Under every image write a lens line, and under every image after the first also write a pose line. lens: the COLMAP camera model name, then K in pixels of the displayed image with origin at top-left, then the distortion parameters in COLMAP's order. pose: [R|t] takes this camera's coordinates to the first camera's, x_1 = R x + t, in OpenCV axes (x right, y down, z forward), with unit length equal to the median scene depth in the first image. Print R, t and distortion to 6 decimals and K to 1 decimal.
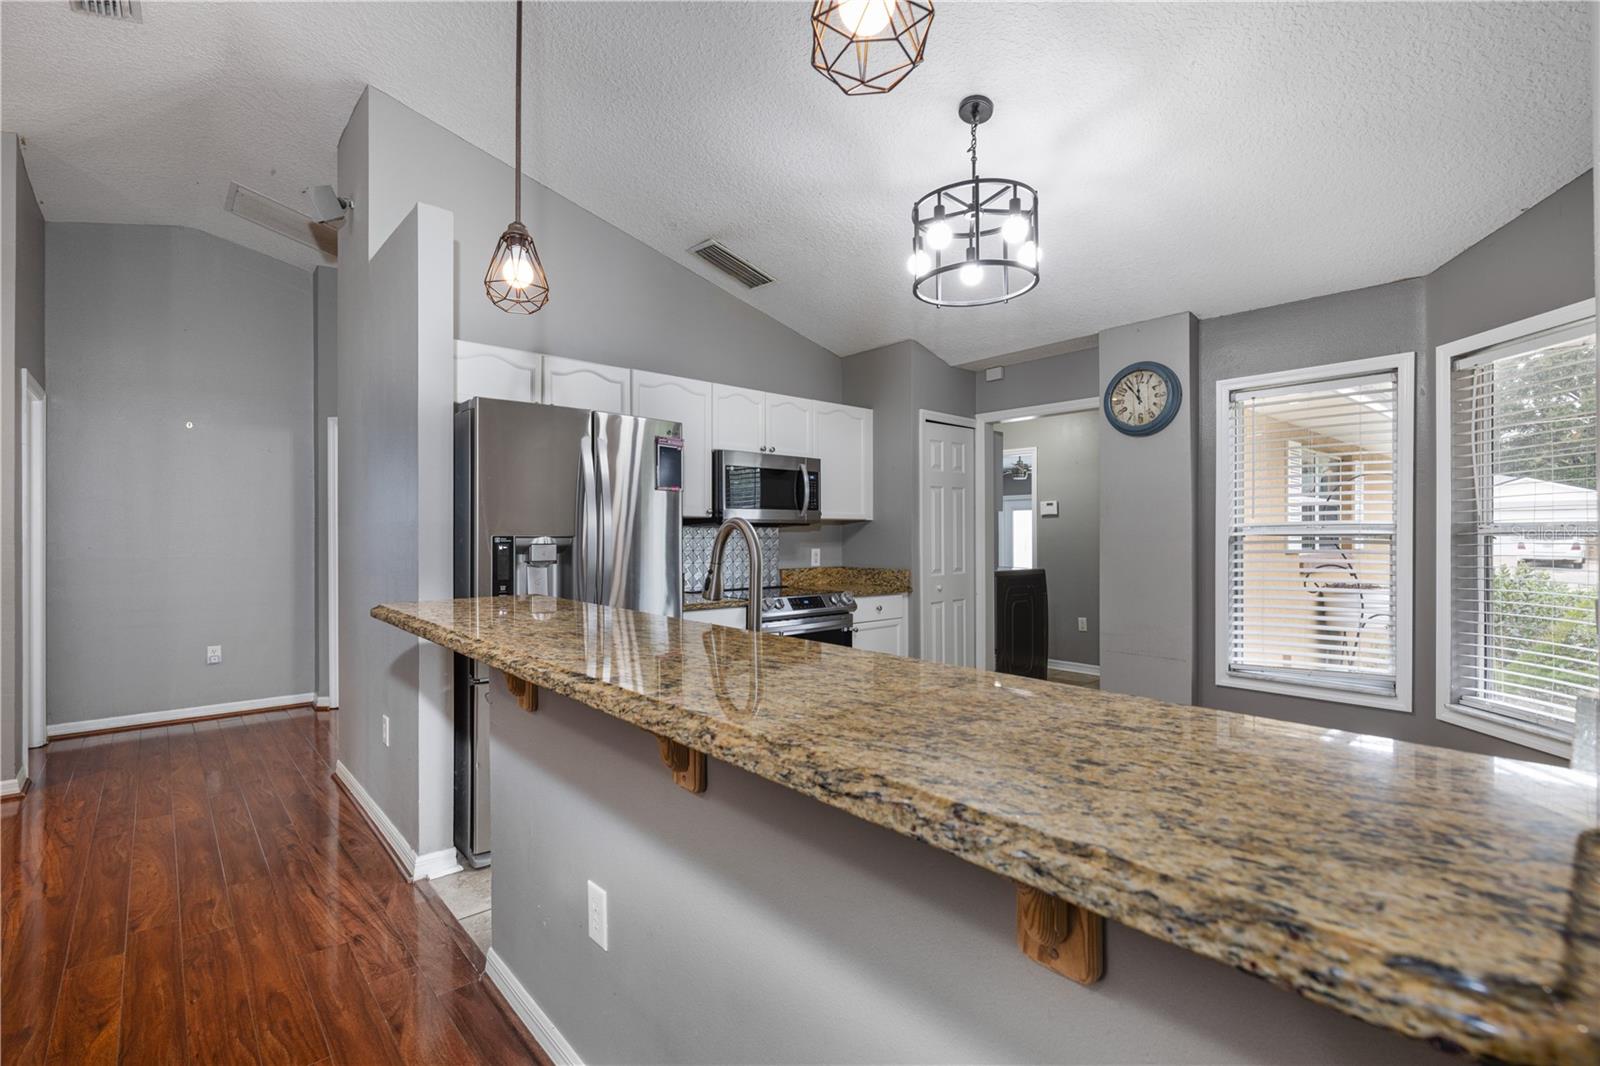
lens RADIAL K [[723.4, 0, 800.0], [0, 723.4, 533.0], [0, 0, 1]] dist [0.021853, -0.016967]
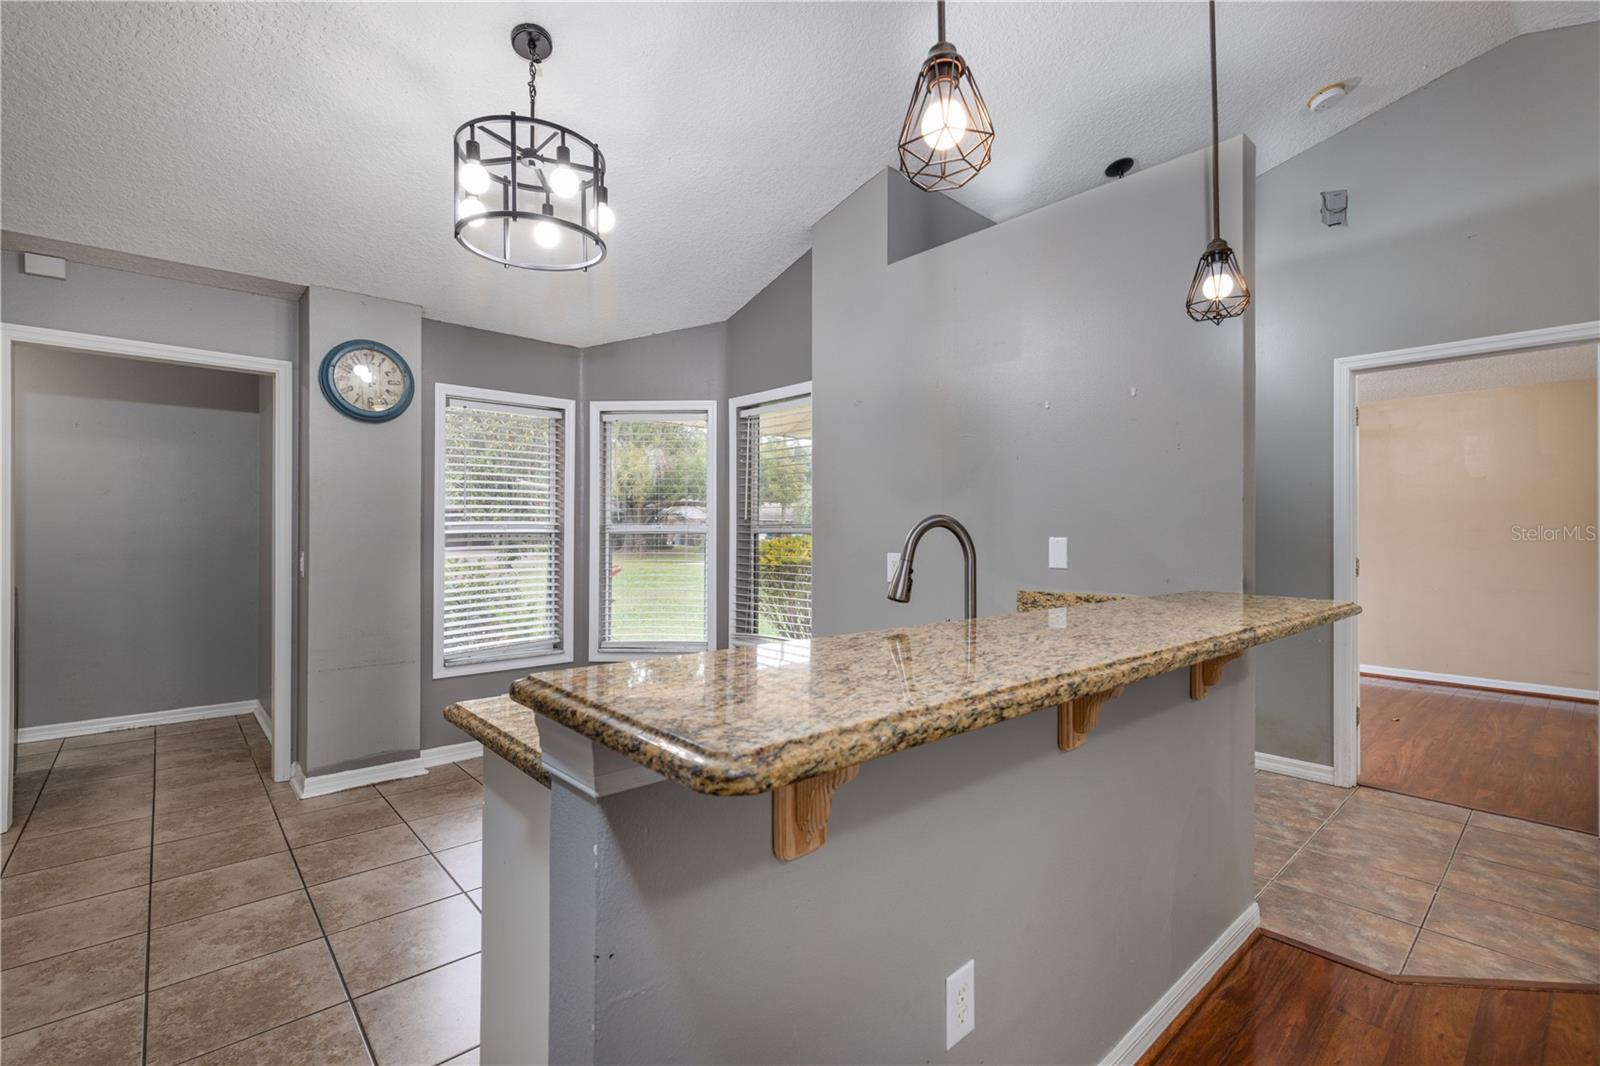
lens RADIAL K [[711.4, 0, 800.0], [0, 711.4, 533.0], [0, 0, 1]] dist [-0.001047, 0.000463]
pose [[0.005825, 0.000594, 0.999983, -0.371505], [-0.003495, 0.999994, -0.000573, 0.001625], [-0.999977, -0.003492, 0.005827, 0.419935]]
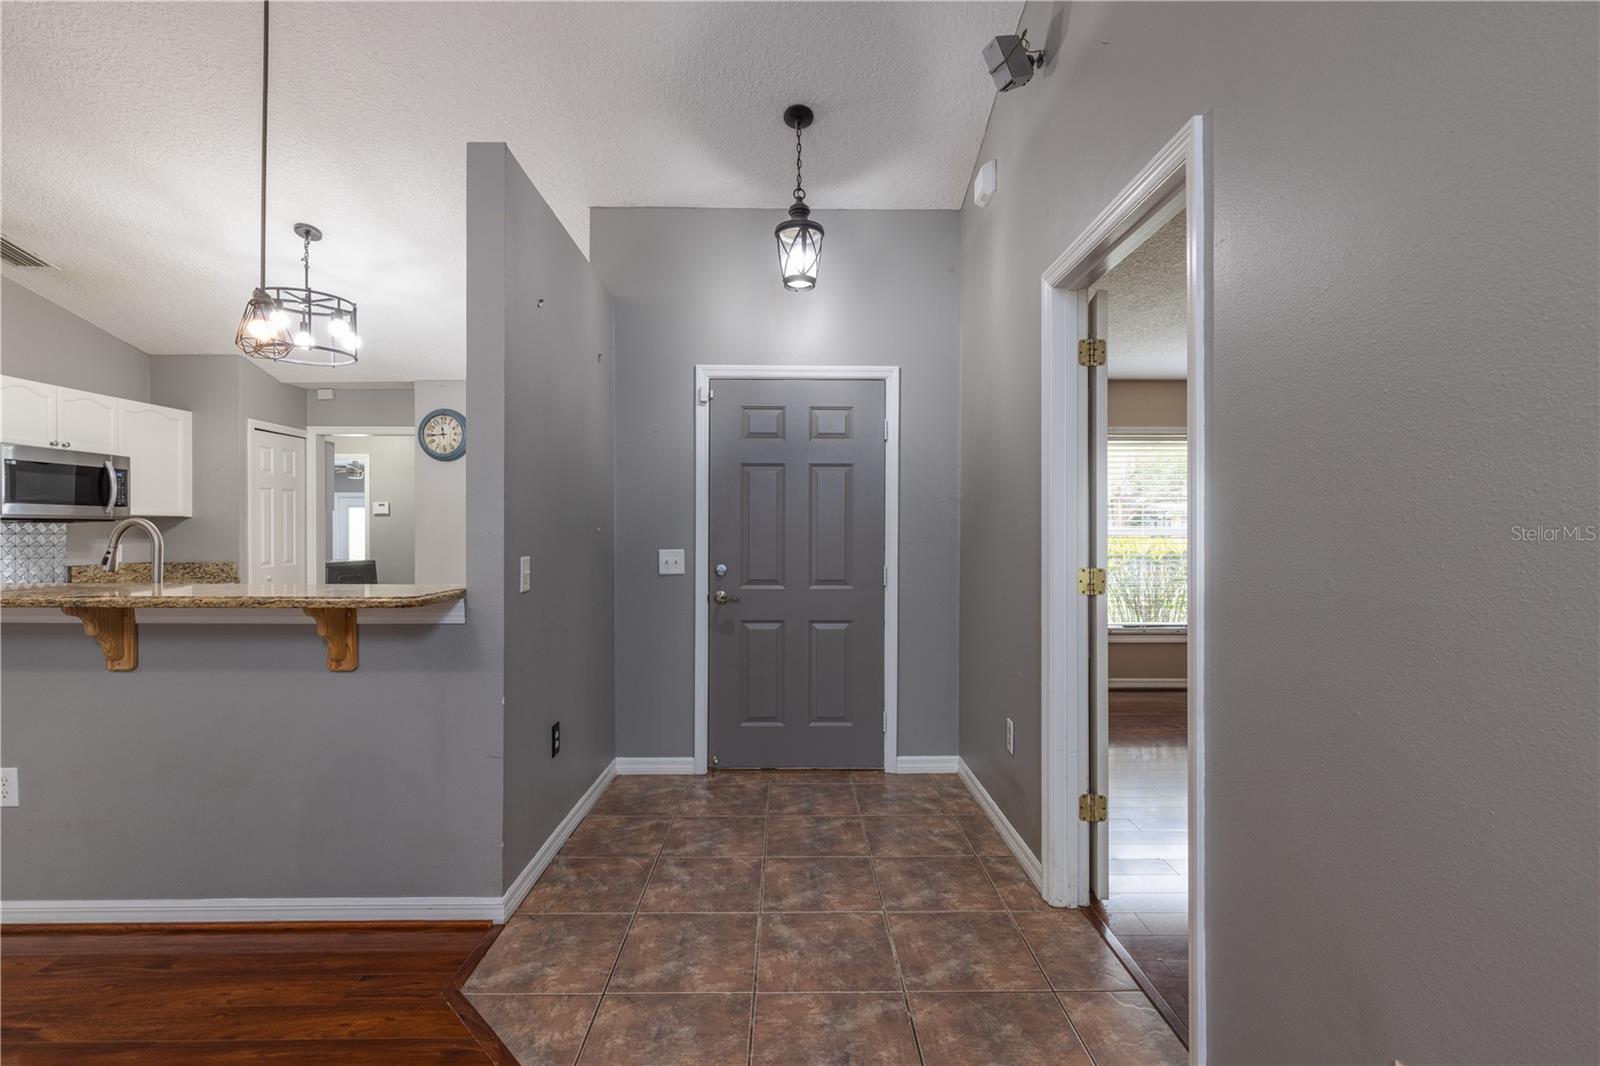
lens RADIAL K [[711.4, 0, 800.0], [0, 711.4, 533.0], [0, 0, 1]] dist [-0.001047, 0.000463]
pose [[0.662016, -0.001046, 0.749489, -0.101700], [-0.001561, 0.999995, 0.002774, 0.001745], [-0.749488, -0.003007, 0.662011, -0.398392]]
